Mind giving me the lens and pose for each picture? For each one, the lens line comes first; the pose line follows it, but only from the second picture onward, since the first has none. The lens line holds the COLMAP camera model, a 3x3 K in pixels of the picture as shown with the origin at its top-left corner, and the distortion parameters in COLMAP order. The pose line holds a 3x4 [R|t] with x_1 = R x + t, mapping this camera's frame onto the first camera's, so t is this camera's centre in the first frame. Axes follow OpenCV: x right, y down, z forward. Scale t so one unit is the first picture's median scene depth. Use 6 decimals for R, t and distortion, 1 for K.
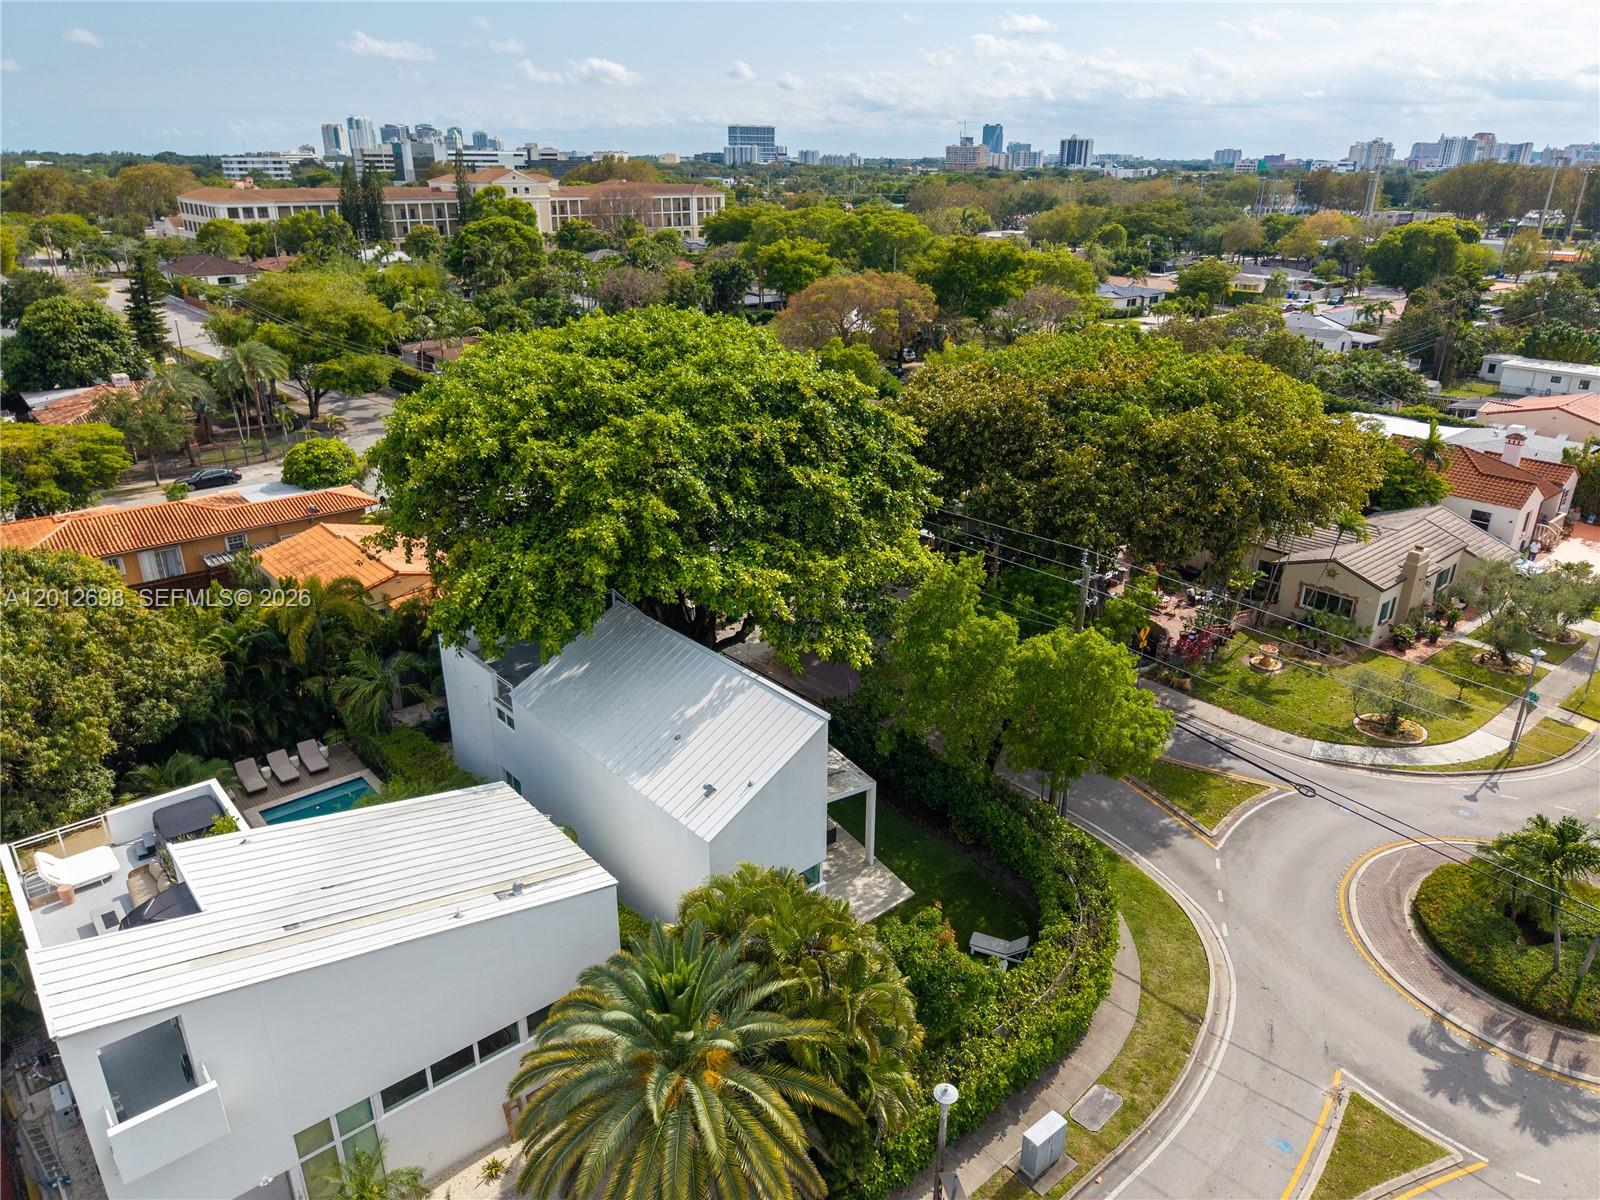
lens RADIAL K [[1095.6, 0, 800.0], [0, 1095.6, 600.0], [0, 0, 1]] dist [0.002250, 0.002160]
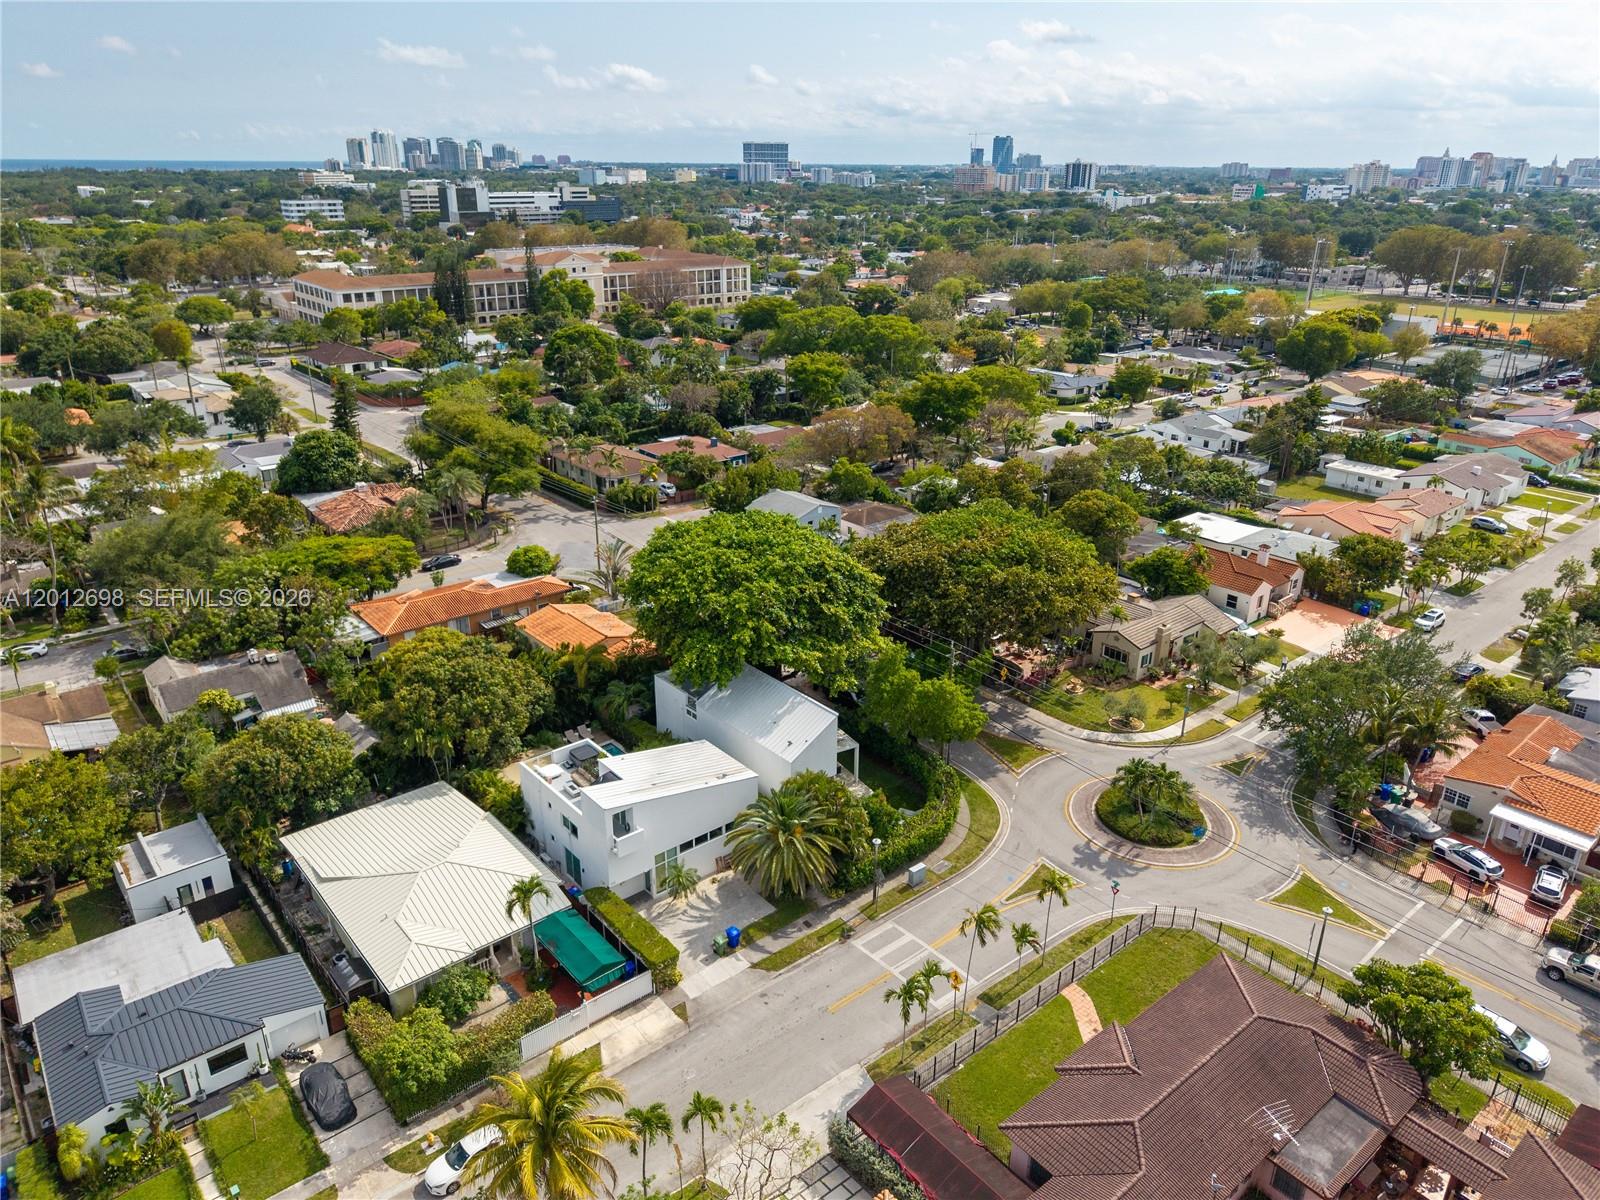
lens RADIAL K [[1100.4, 0, 803.5], [0, 1100.4, 559.7], [0, 0, 1]] dist [0.048982, -0.077007]
pose [[0.999965, 0.005880, -0.005944, -0.028640], [-0.006114, 0.999179, -0.040053, -0.104284], [0.005704, 0.040088, 0.999180, -1.105496]]
